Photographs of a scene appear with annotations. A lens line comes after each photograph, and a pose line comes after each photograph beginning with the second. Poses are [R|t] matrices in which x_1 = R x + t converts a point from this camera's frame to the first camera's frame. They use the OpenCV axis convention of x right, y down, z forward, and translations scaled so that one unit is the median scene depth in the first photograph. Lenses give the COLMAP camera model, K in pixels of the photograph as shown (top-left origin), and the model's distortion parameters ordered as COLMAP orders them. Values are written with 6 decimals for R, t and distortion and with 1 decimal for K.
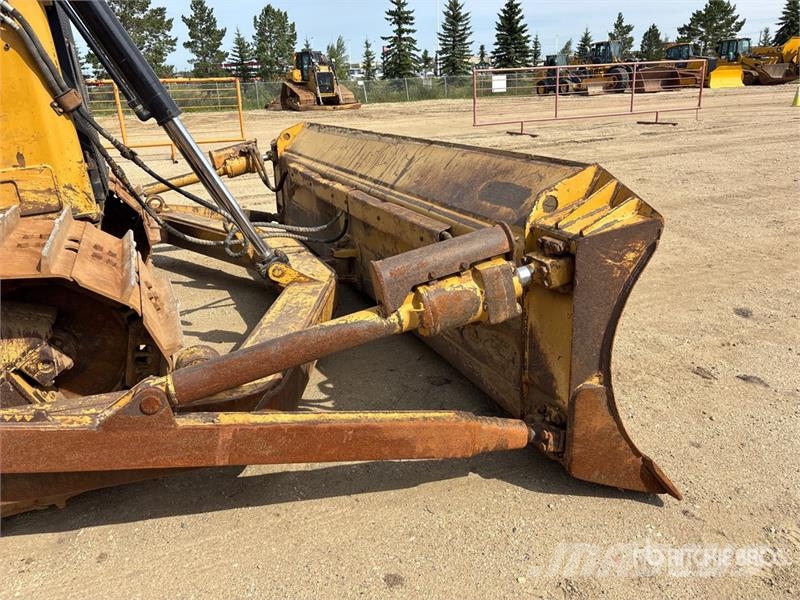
lens RADIAL K [[595.1, 0, 400.0], [0, 595.1, 300.0], [0, 0, 1]] dist [0.043228, -0.040692]
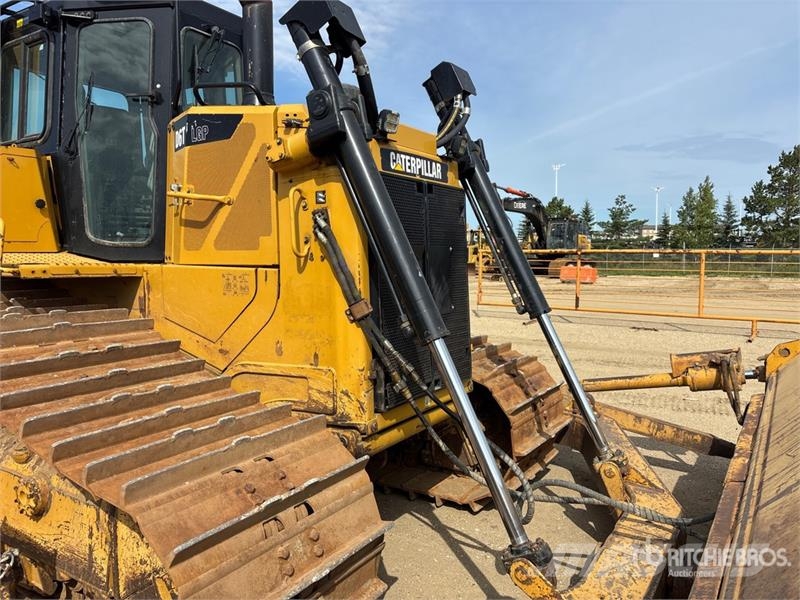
lens RADIAL K [[605.5, 0, 403.8], [0, 605.5, 301.1], [0, 0, 1]] dist [0.042961, -0.053101]
pose [[0.562143, 0.101333, -0.820809, 0.014257], [-0.300291, 0.949742, -0.088408, -0.013777], [0.770598, 0.296179, 0.564320, 0.024666]]
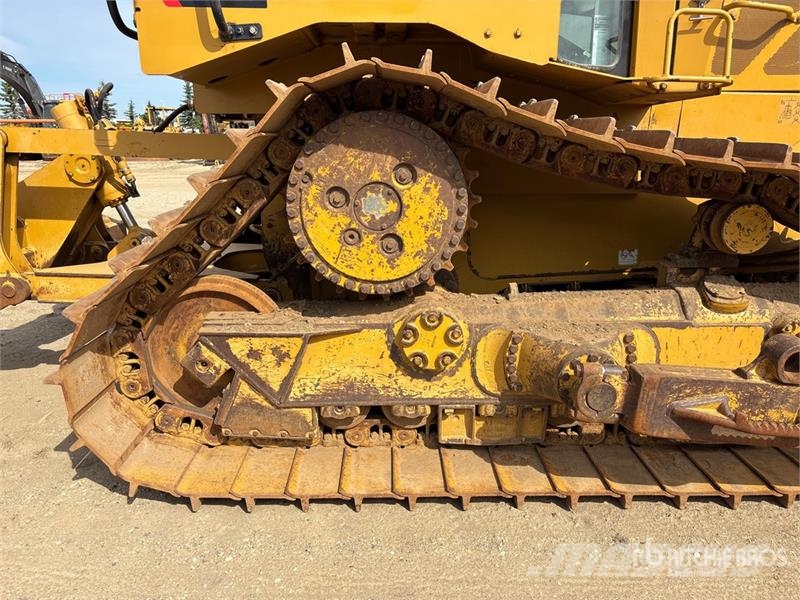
lens RADIAL K [[602.6, 0, 401.8], [0, 602.6, 308.1], [0, 0, 1]] dist [0.051263, -0.065698]
pose [[0.927226, 0.133703, -0.349823, -0.051526], [-0.157141, 0.986792, -0.039358, 0.009447], [0.339940, 0.091465, 0.935989, -0.017281]]
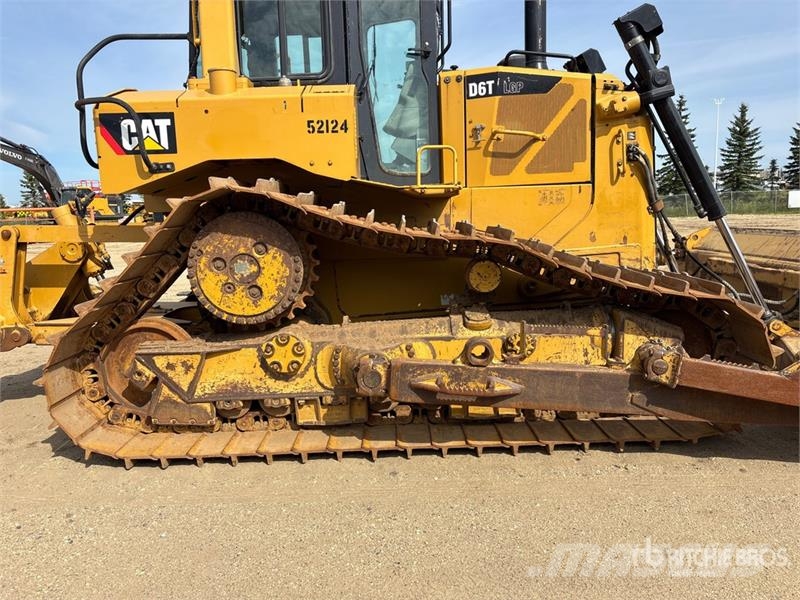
lens RADIAL K [[605.5, 0, 403.8], [0, 605.5, 301.1], [0, 0, 1]] dist [0.042961, -0.053101]
pose [[0.924146, 0.060577, -0.377207, -0.027086], [-0.127997, 0.979380, -0.156308, 0.012859], [0.359960, 0.192733, 0.912843, -0.033606]]
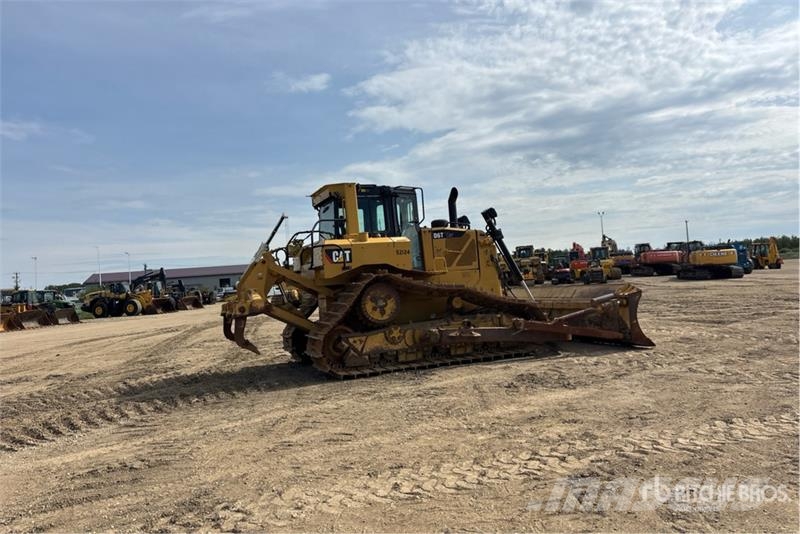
lens RADIAL K [[591.6, 0, 403.1], [0, 591.6, 264.5], [0, 0, 1]] dist [0.136021, -0.180409]
pose [[0.999129, -0.036831, -0.019633, -0.057874], [0.027202, 0.931407, -0.362962, 0.055461], [0.031654, 0.362112, 0.931597, -0.150531]]
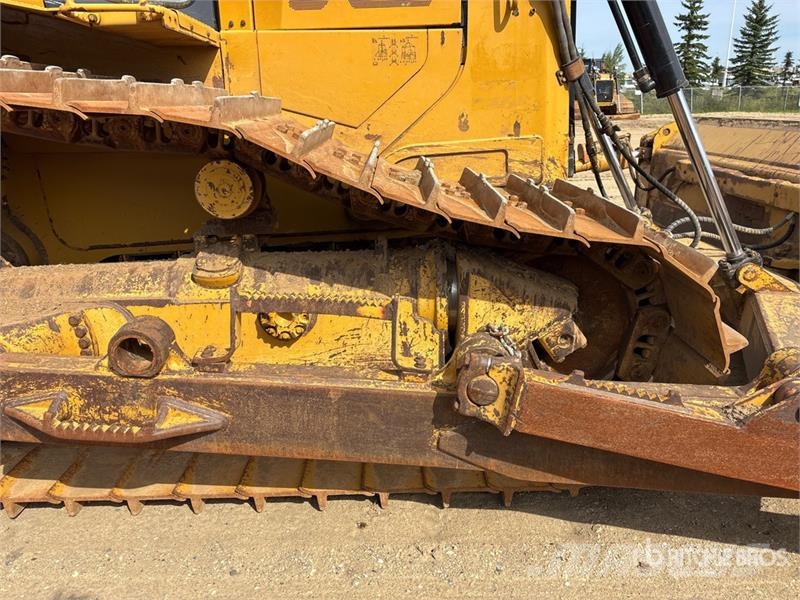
lens RADIAL K [[605.5, 0, 403.8], [0, 605.5, 301.1], [0, 0, 1]] dist [0.042961, -0.053101]
pose [[0.925285, 0.134872, -0.354482, -0.020169], [-0.142031, 0.989845, 0.005879, 0.003211], [0.351676, 0.044908, 0.935044, 0.000914]]
